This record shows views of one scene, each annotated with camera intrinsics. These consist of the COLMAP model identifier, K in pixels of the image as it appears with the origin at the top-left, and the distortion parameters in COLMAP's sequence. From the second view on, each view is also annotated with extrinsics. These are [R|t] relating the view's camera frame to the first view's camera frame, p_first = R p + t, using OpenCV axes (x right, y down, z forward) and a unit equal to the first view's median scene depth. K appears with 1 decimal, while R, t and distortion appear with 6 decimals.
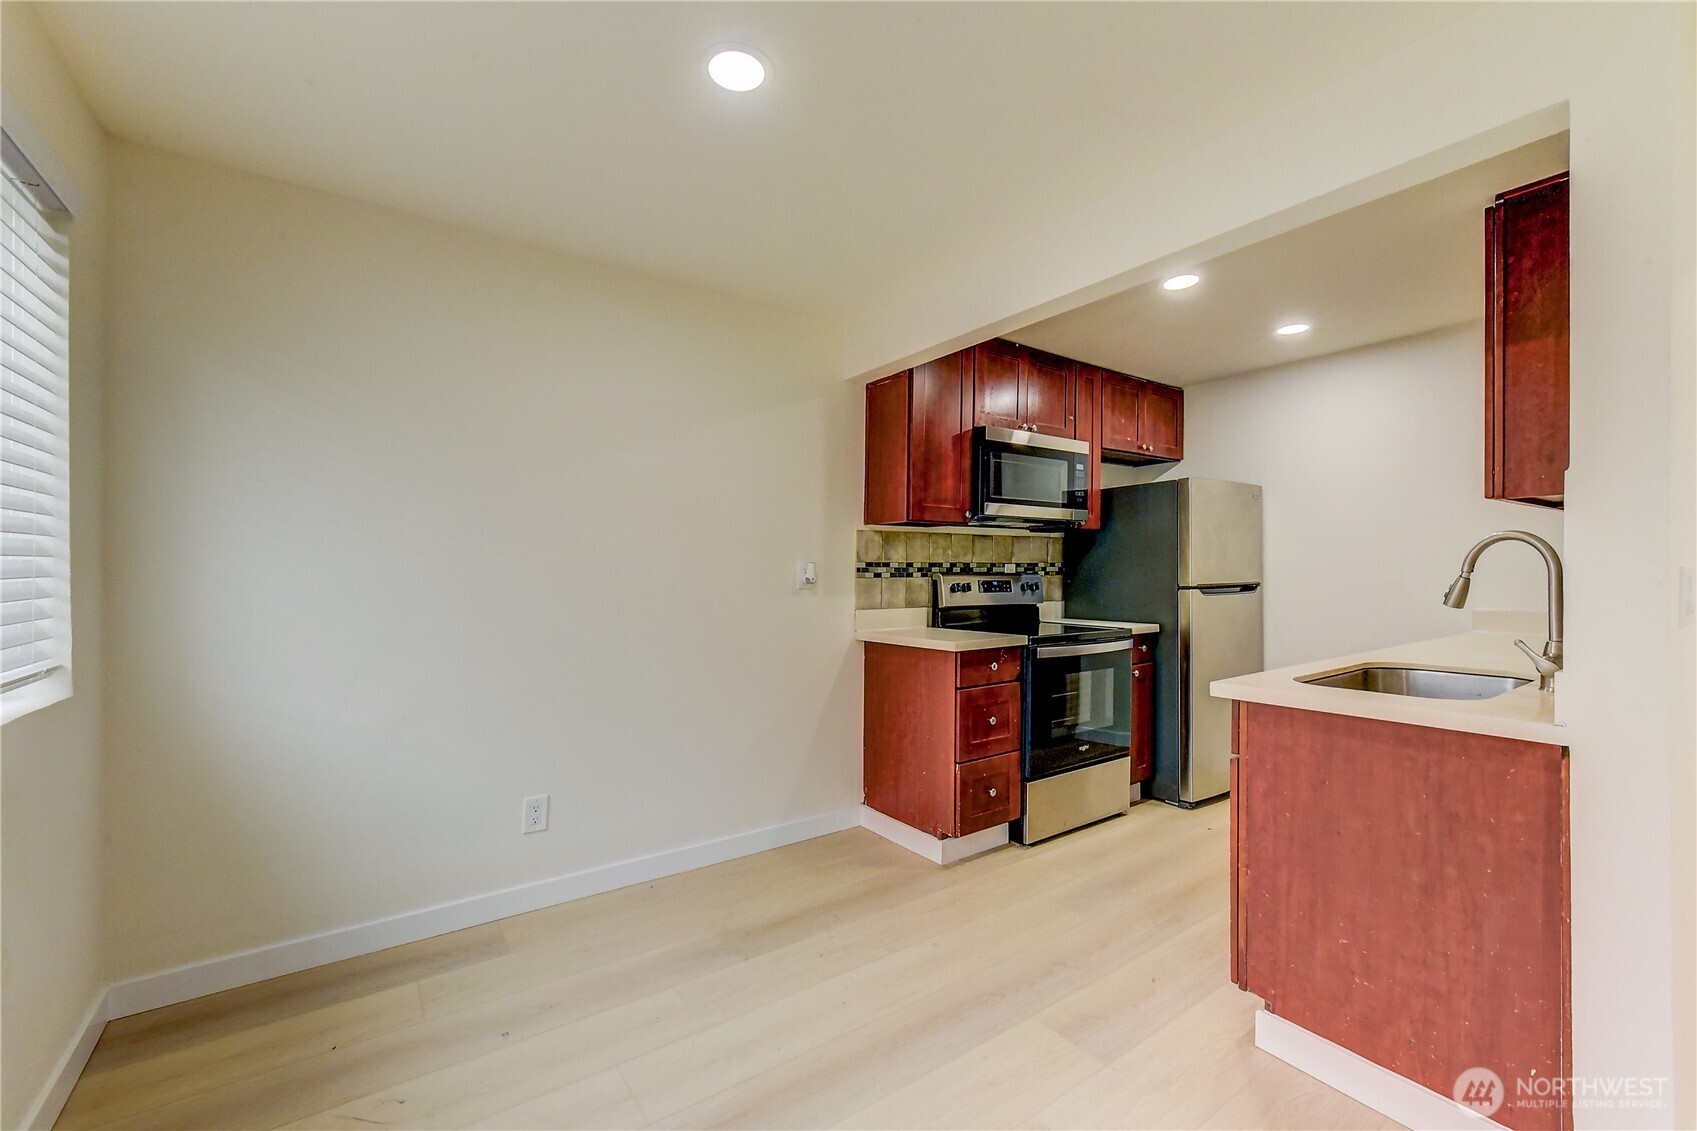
lens RADIAL K [[699.7, 0, 831.9], [0, 699.7, 591.0], [0, 0, 1]] dist [-0.001476, 0.000811]
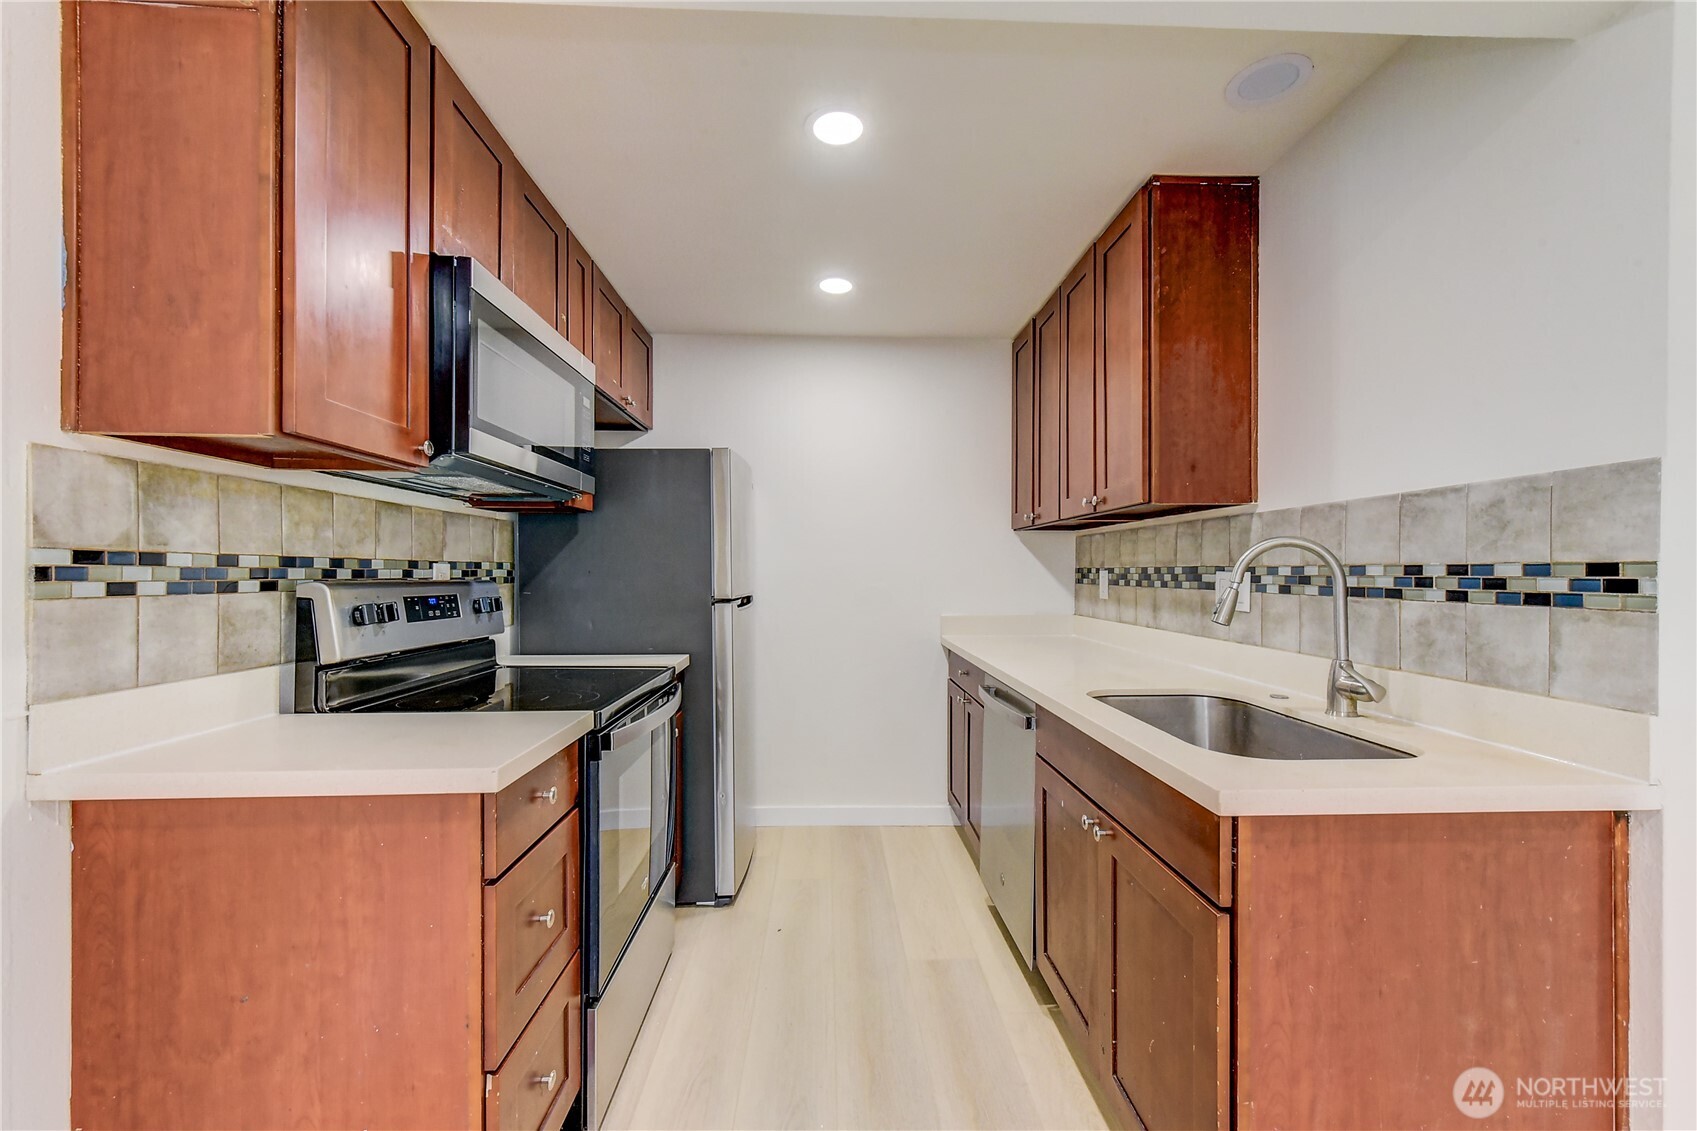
lens RADIAL K [[699.7, 0, 859.7], [0, 699.7, 591.5], [0, 0, 1]] dist [-0.001476, 0.000811]
pose [[0.529952, -0.014984, 0.847895, -0.030086], [0.018647, 0.999808, 0.006014, -0.016075], [-0.847822, 0.012623, 0.530130, 0.498278]]
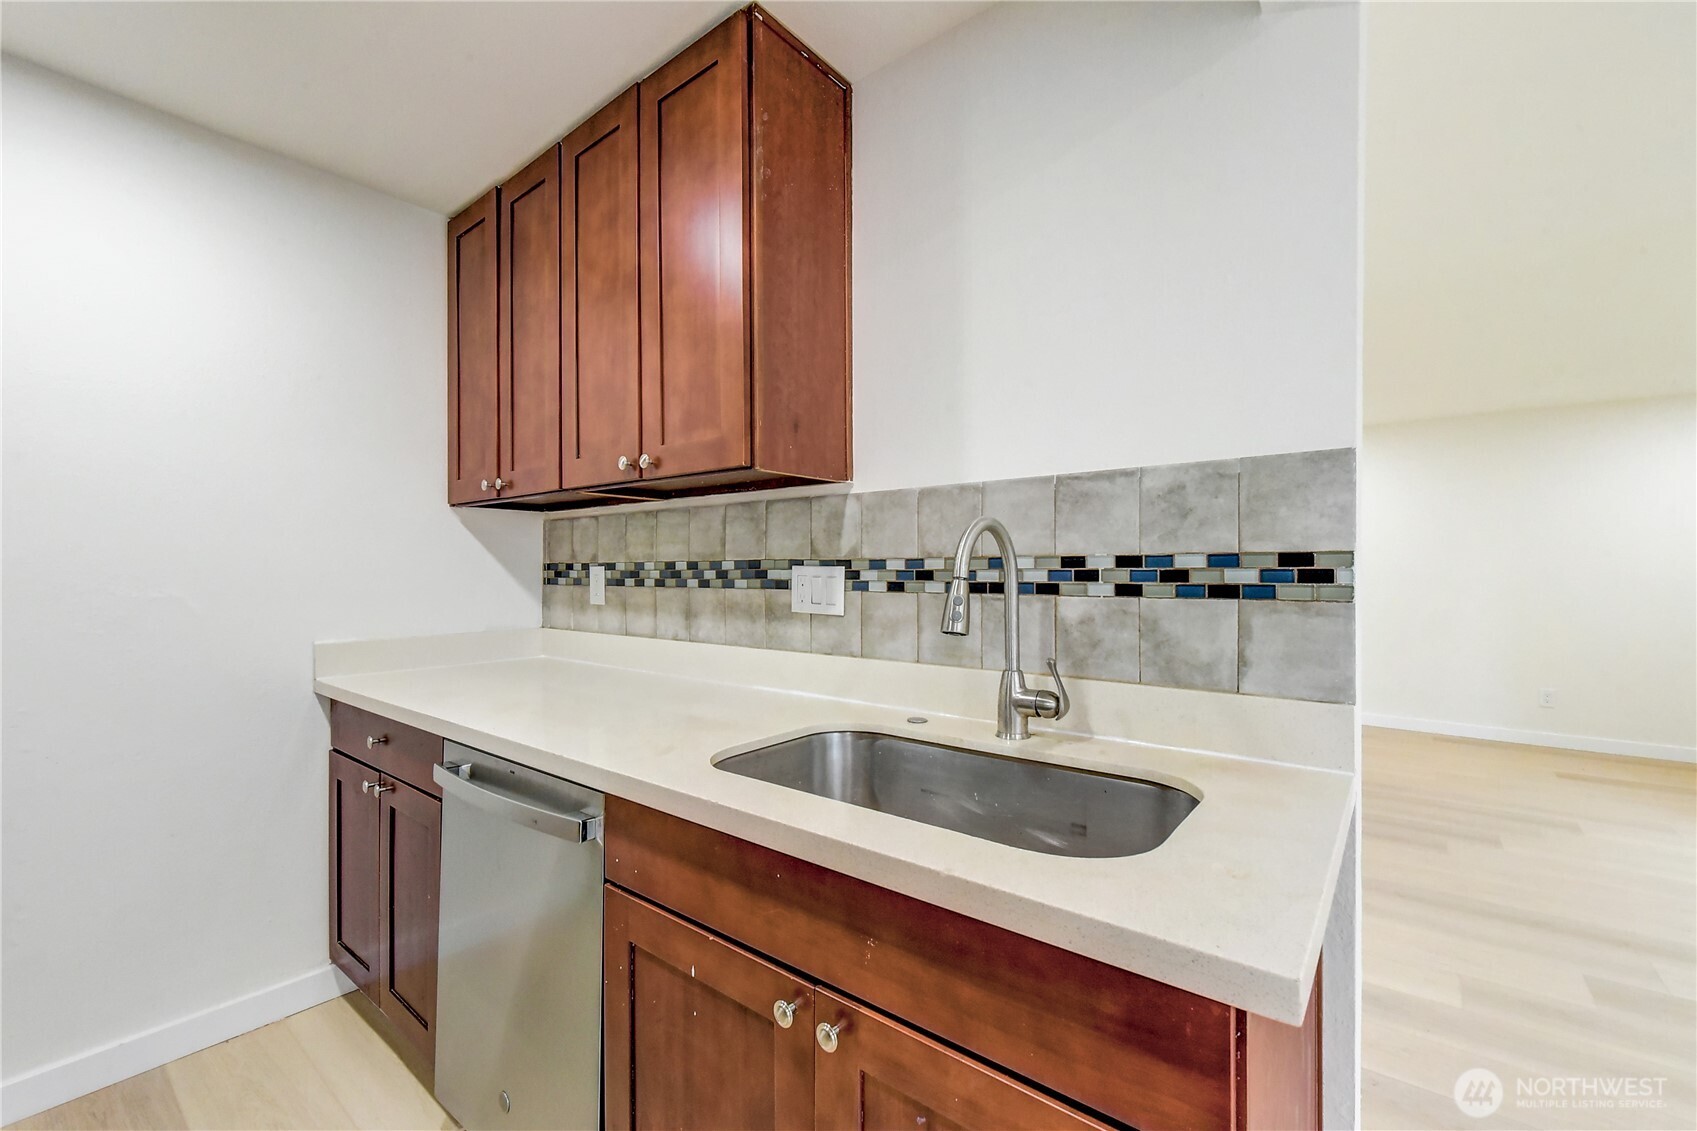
lens RADIAL K [[699.7, 0, 872.6], [0, 699.7, 573.8], [0, 0, 1]] dist [-0.001476, 0.000811]
pose [[-0.299906, 0.005919, 0.953950, 0.173480], [0.032024, 0.999480, 0.003866, -0.018795], [-0.953431, 0.031709, -0.299939, 0.651591]]
